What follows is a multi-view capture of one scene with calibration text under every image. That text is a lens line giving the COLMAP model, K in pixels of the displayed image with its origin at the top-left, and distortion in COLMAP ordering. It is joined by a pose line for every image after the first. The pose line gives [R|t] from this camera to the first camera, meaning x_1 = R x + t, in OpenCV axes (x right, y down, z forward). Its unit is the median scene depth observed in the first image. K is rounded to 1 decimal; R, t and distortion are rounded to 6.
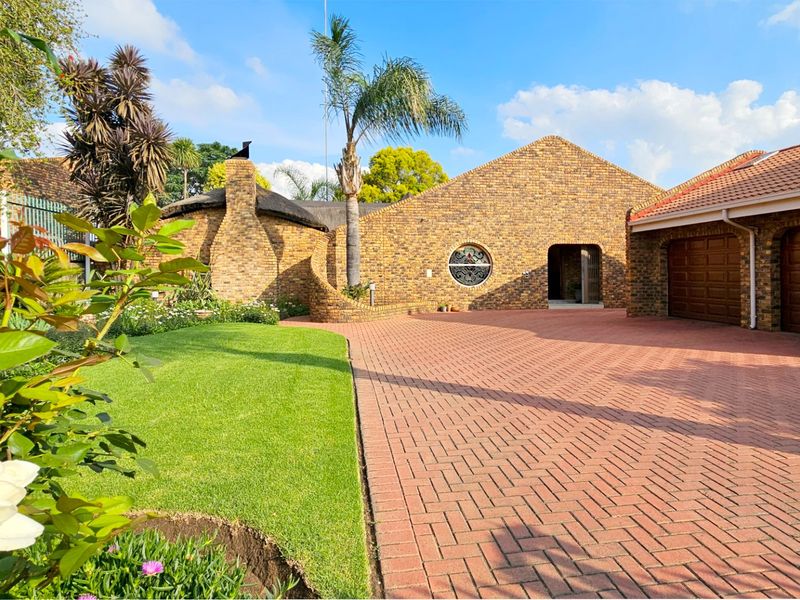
lens RADIAL K [[450.8, 0, 405.1], [0, 450.8, 296.7], [0, 0, 1]] dist [-0.000221, -0.001370]
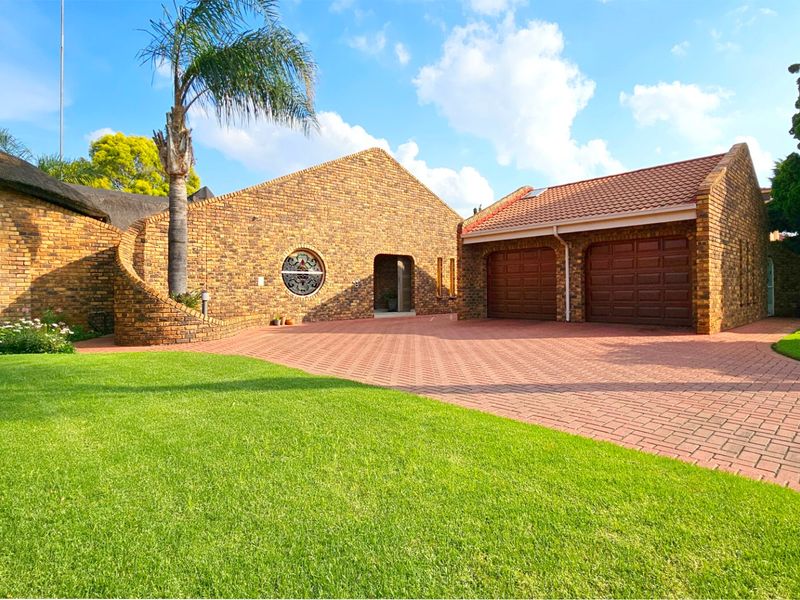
lens RADIAL K [[450.8, 0, 405.1], [0, 450.8, 296.7], [0, 0, 1]] dist [-0.000221, -0.001370]
pose [[0.814072, -0.012649, 0.580626, -0.218364], [0.038851, 0.998709, -0.032715, 0.015777], [-0.579463, 0.049190, 0.813513, 0.146293]]
